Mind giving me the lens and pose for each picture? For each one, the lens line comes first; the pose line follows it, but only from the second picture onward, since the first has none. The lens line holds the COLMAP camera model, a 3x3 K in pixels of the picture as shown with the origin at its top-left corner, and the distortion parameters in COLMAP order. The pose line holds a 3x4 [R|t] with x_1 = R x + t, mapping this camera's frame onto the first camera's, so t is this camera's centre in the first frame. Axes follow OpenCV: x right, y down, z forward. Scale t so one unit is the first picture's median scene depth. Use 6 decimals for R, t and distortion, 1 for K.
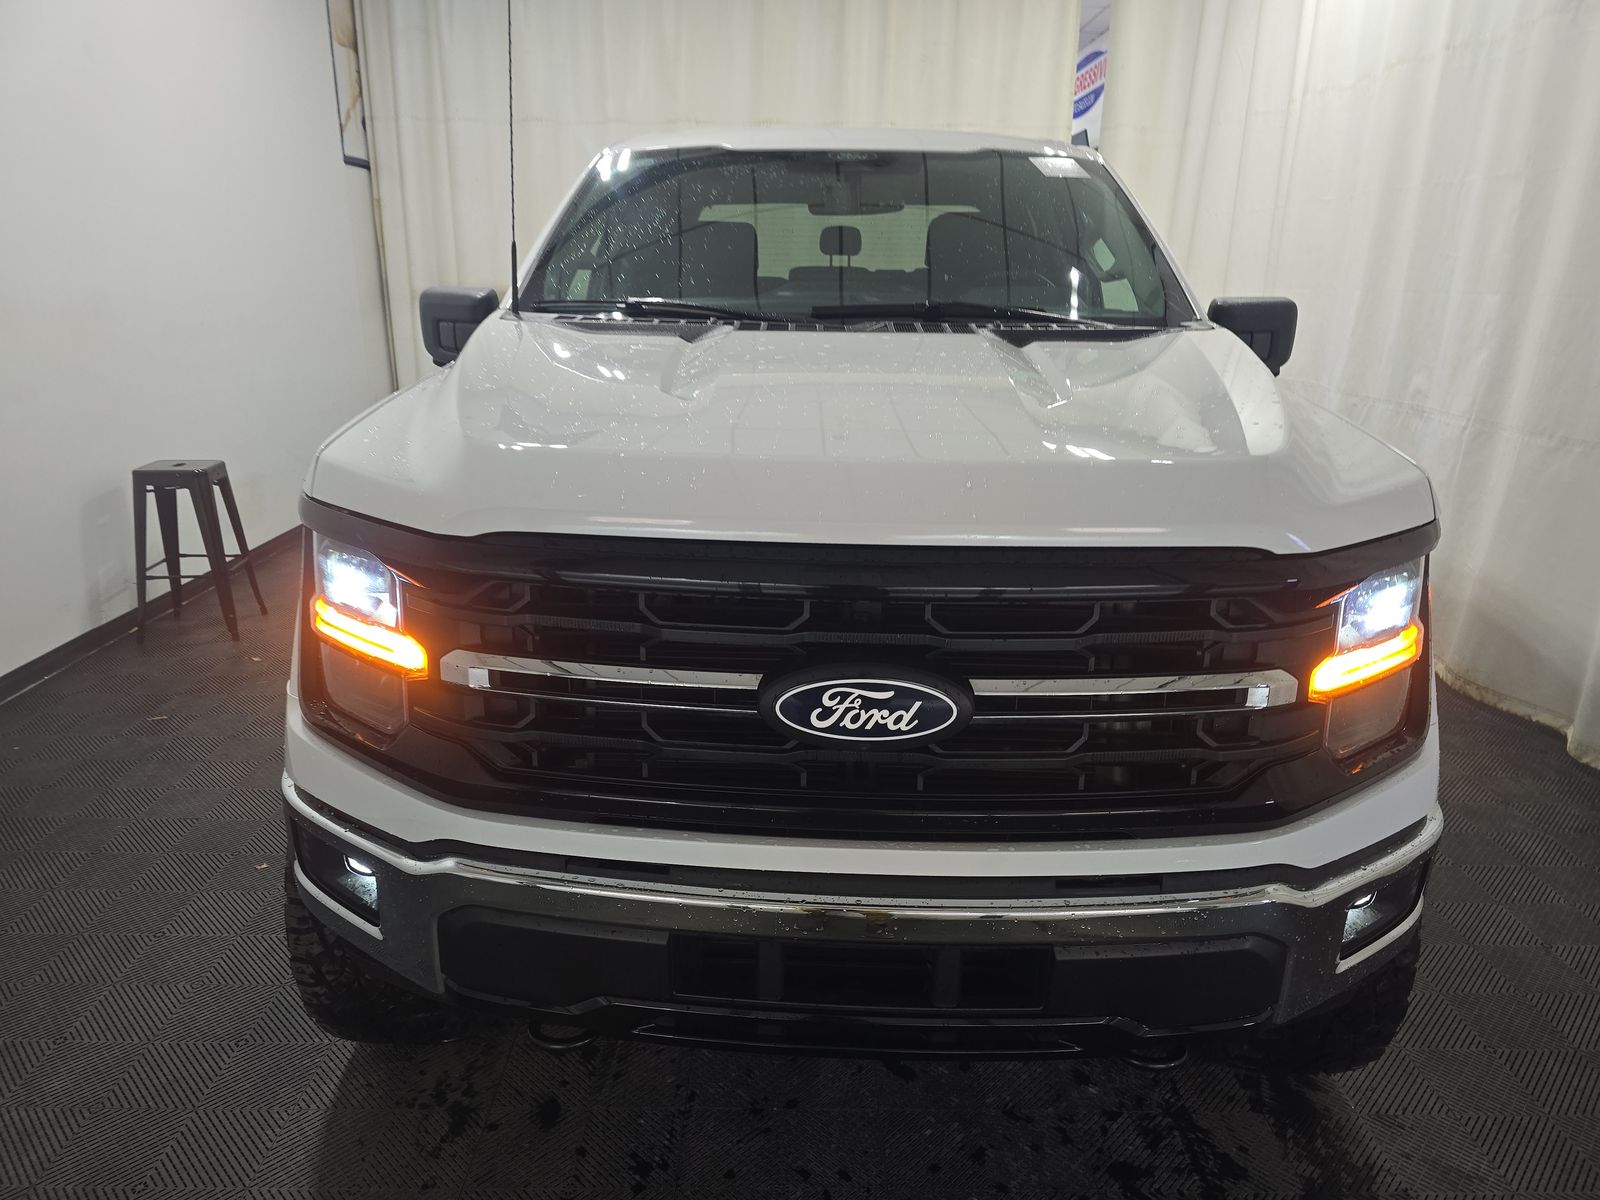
lens RADIAL K [[1075.9, 0, 805.0], [0, 1075.9, 607.1], [0, 0, 1]] dist [0.065755, -0.066427]
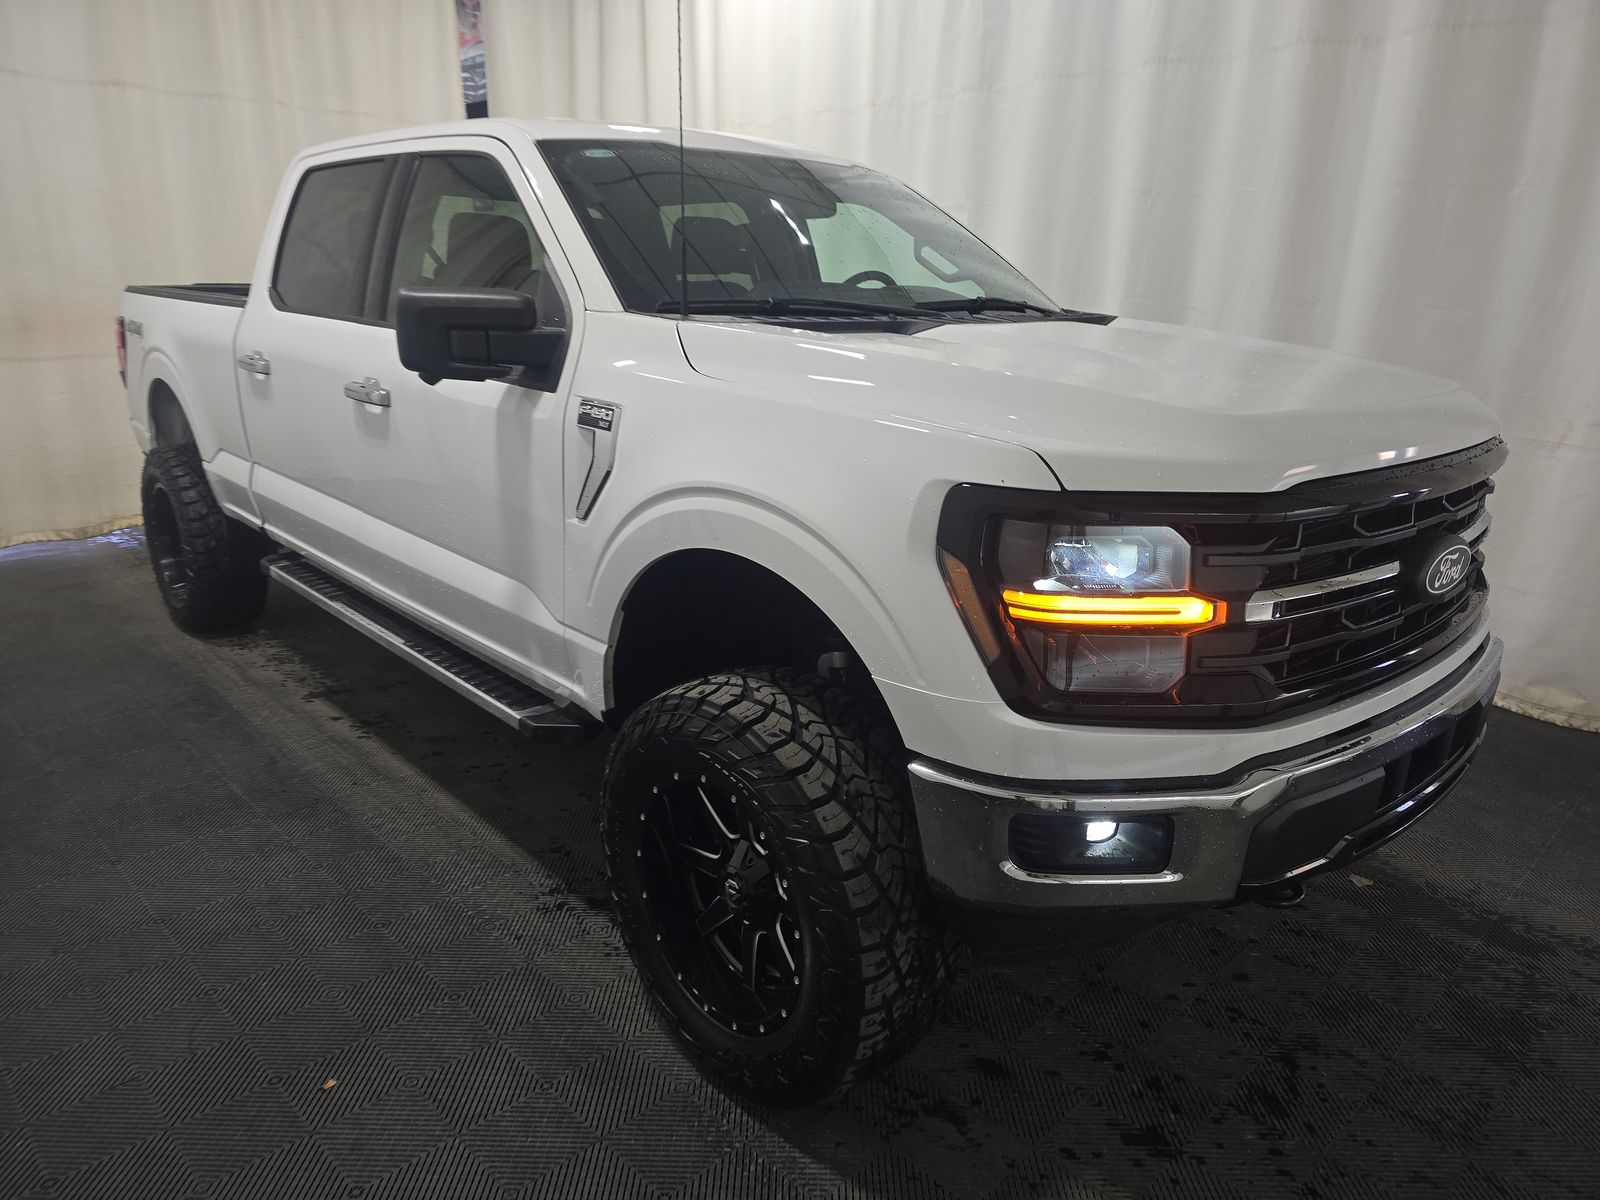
lens RADIAL K [[1075.9, 0, 805.0], [0, 1075.9, 607.1], [0, 0, 1]] dist [0.065755, -0.066427]
pose [[0.726748, -0.197287, 0.657962, -1.020822], [0.200578, 0.977071, 0.071422, -0.087902], [-0.656967, 0.080067, 0.749656, 0.309933]]
